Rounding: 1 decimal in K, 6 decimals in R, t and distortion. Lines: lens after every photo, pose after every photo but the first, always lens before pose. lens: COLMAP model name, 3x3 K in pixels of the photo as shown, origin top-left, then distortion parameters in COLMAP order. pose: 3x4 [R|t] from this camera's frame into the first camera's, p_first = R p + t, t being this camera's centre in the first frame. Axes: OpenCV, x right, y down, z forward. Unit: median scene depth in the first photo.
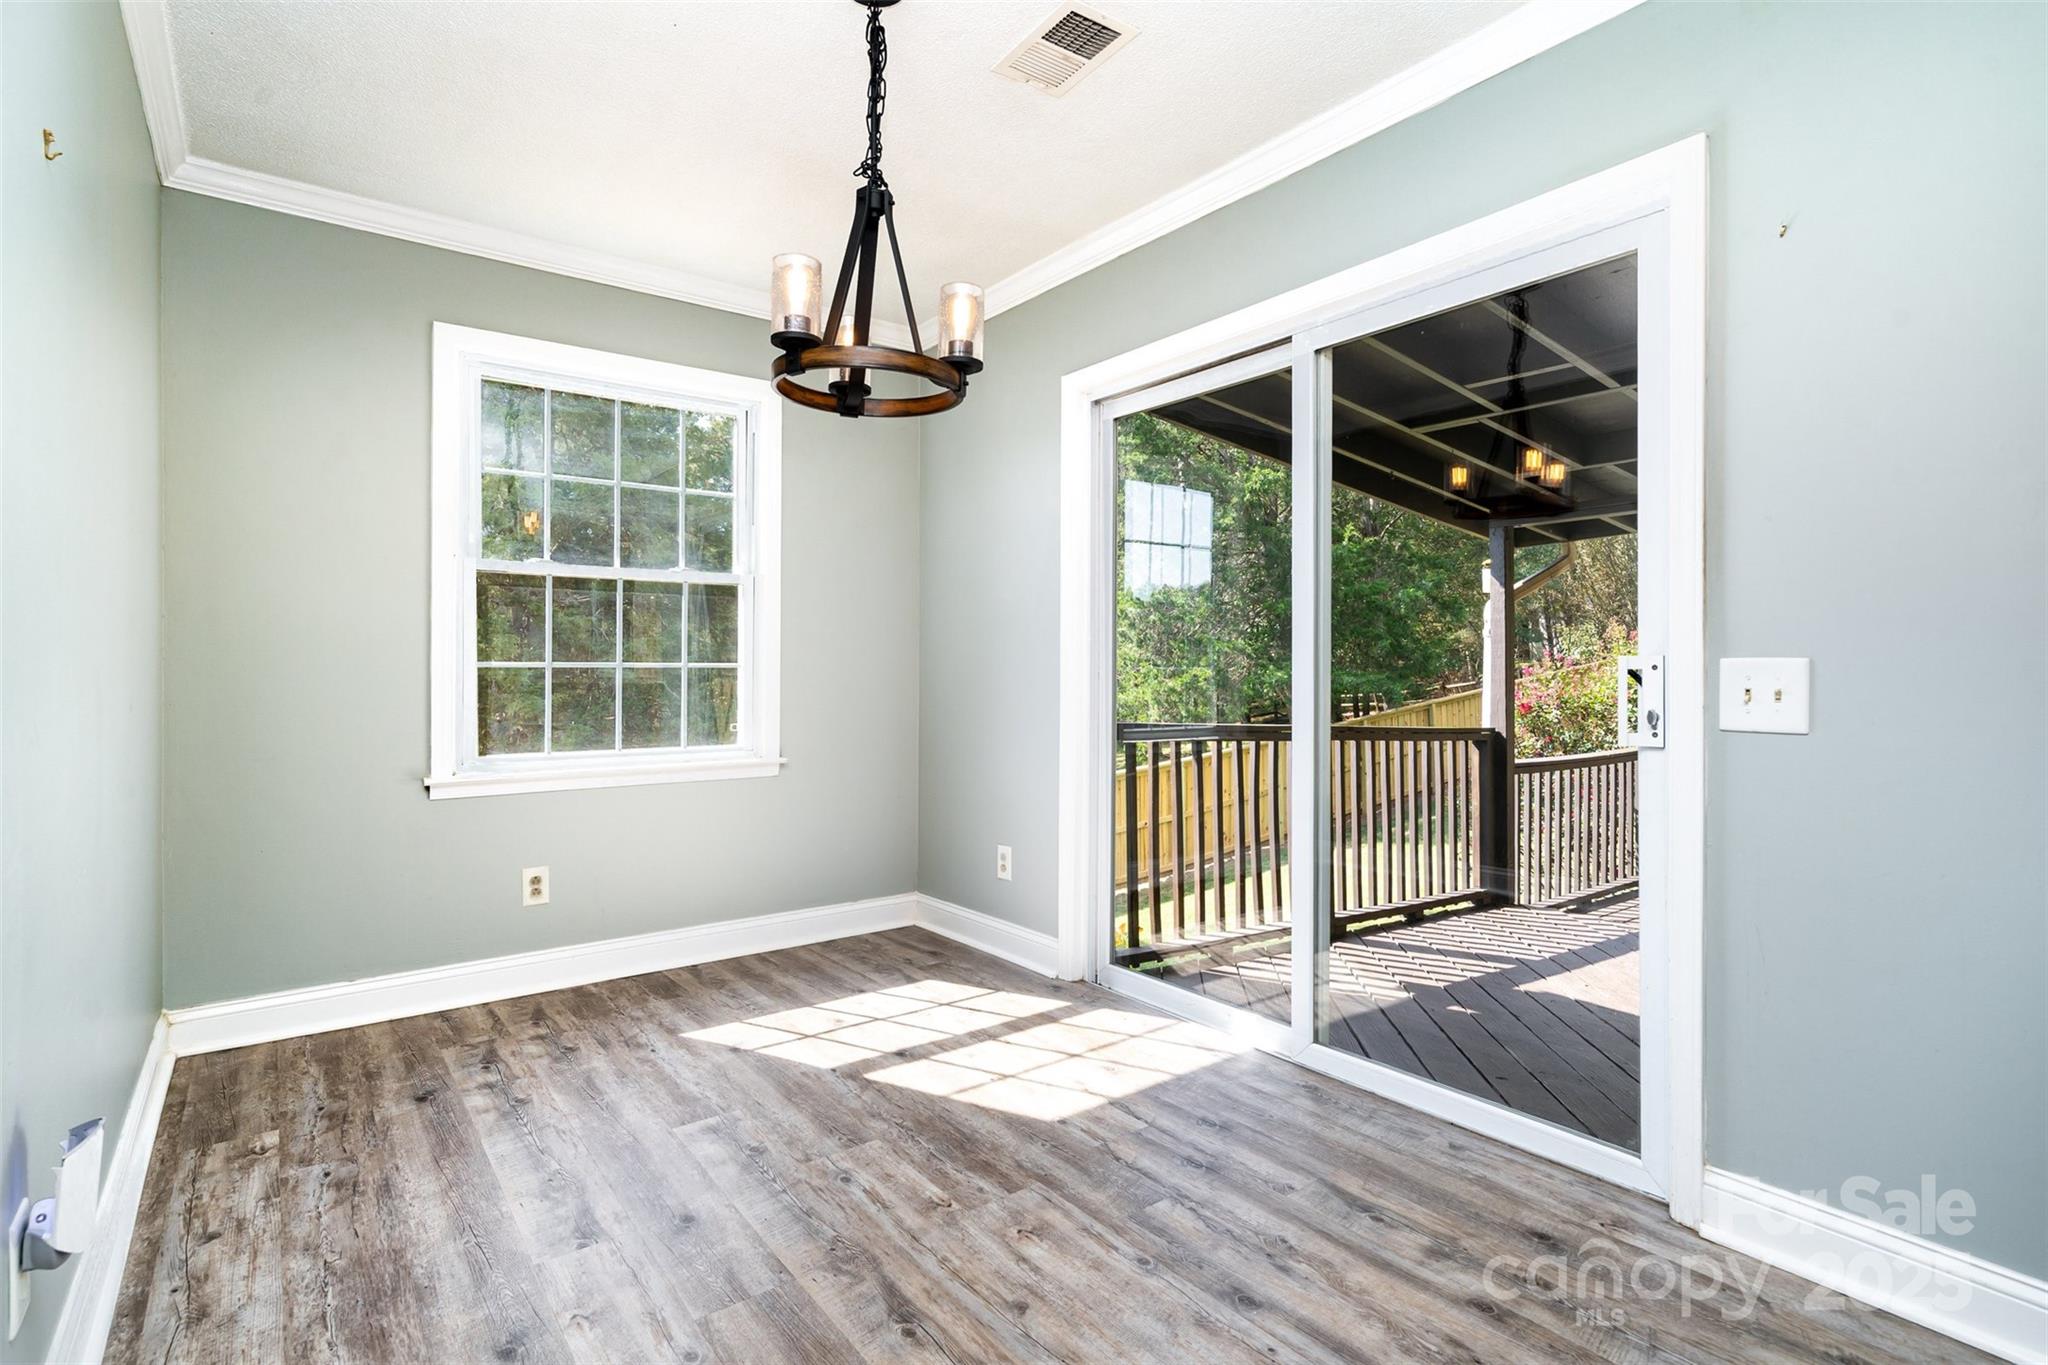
lens RADIAL K [[999.3, 0, 1023.7], [0, 999.3, 677.0], [0, 0, 1]] dist [-0.001356, -0.000216]
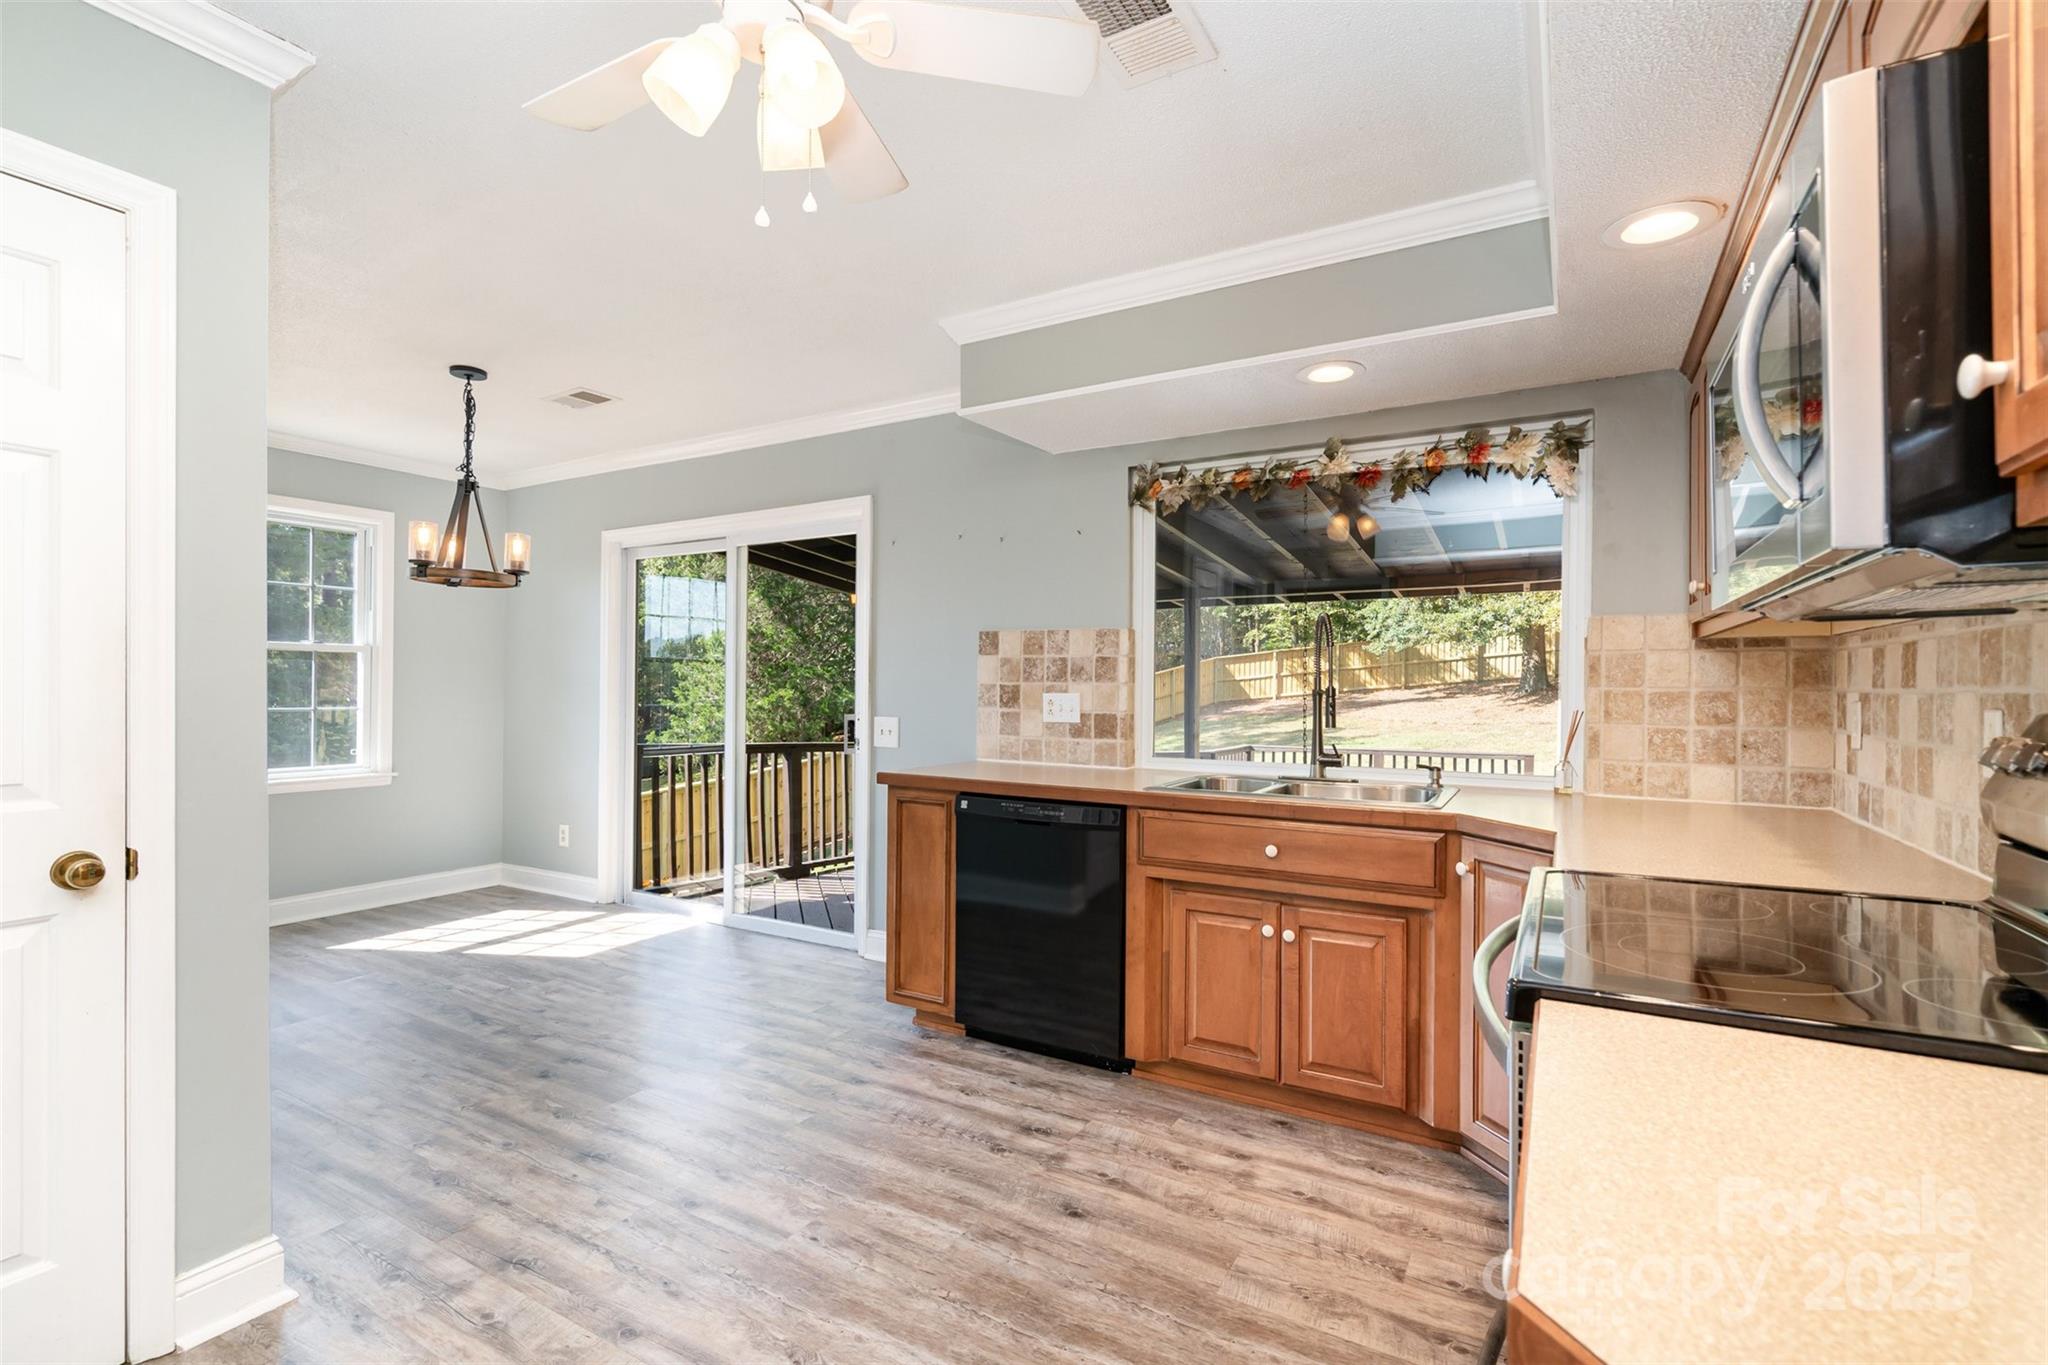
lens RADIAL K [[930.0, 0, 1020.8], [0, 930.0, 695.2], [0, 0, 1]] dist [-0.001214, 0.000318]
pose [[0.925908, 0.003894, 0.377729, 0.145415], [-0.005674, 0.999977, 0.003602, -0.064004], [-0.377707, -0.005478, 0.925909, -0.956803]]
